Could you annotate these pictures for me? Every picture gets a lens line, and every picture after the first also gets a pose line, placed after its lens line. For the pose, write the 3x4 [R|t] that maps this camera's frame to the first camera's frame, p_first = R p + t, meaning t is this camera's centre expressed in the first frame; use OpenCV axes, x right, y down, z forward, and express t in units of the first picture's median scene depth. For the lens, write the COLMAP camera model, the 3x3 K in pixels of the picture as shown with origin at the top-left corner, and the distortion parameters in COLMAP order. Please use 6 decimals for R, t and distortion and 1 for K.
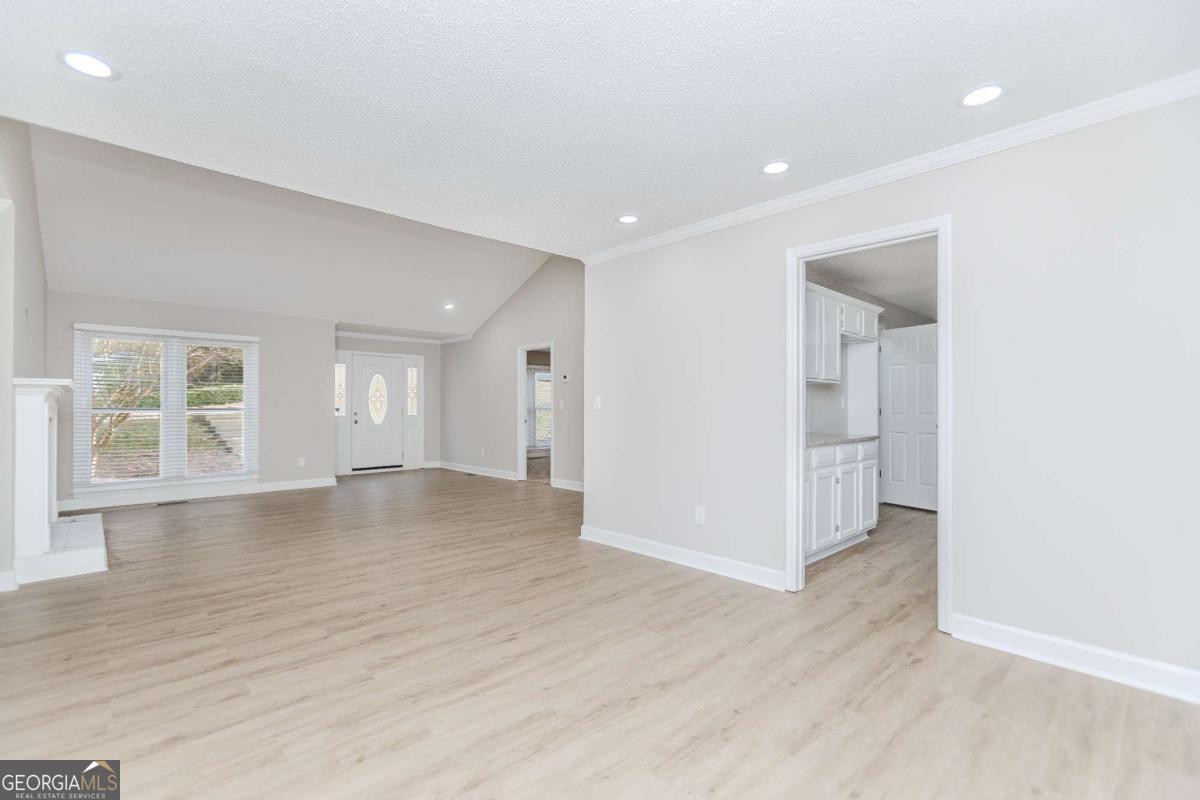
lens RADIAL K [[551.4, 0, 591.4], [0, 551.4, 400.2], [0, 0, 1]] dist [-0.008029, 0.006932]
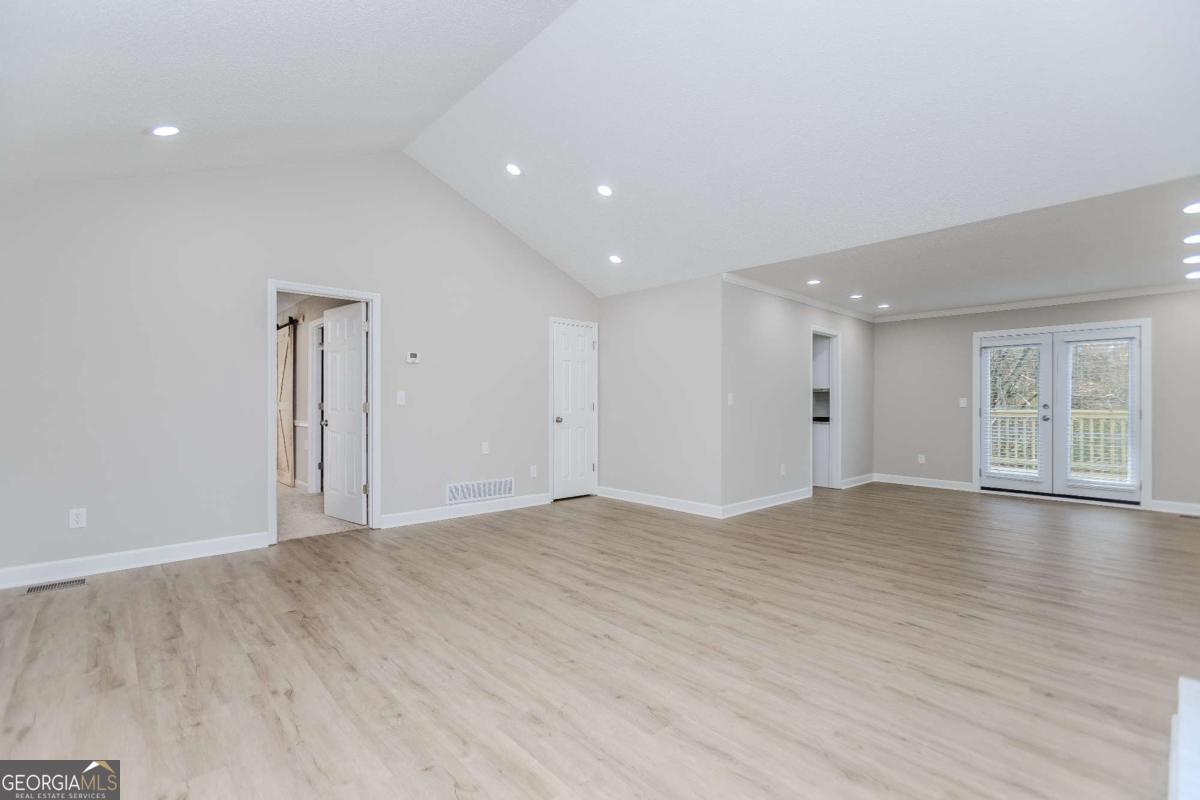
lens RADIAL K [[551.4, 0, 597.5], [0, 551.4, 391.8], [0, 0, 1]] dist [-0.008029, 0.006932]
pose [[-0.019893, 0.022891, 0.999540, -0.621338], [-0.018707, 0.999554, -0.023264, 0.010813], [-0.999627, -0.019162, -0.019456, 0.693279]]
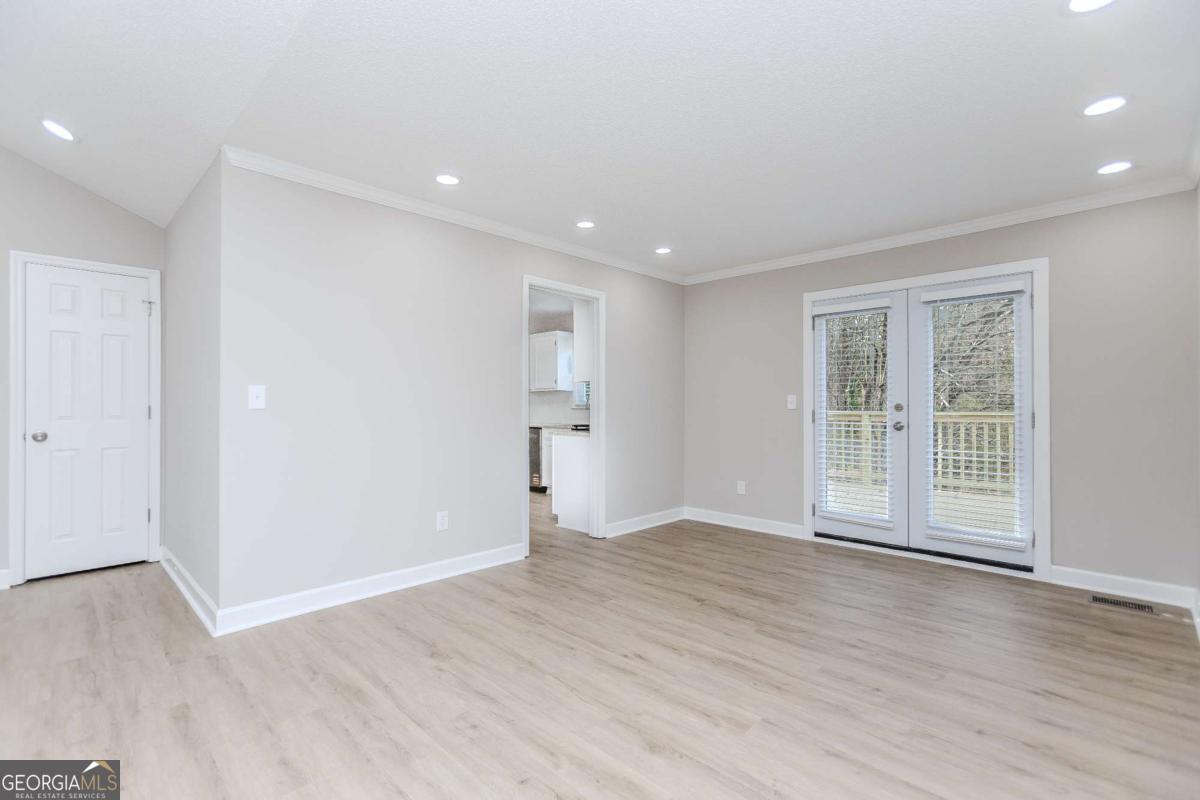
lens RADIAL K [[551.4, 0, 597.6], [0, 551.4, 404.4], [0, 0, 1]] dist [-0.008029, 0.006932]
pose [[-0.065857, 0.003098, 0.997824, -0.335229], [-0.013817, 0.999896, -0.004016, 0.004437], [-0.997733, -0.014051, -0.065807, 0.355951]]
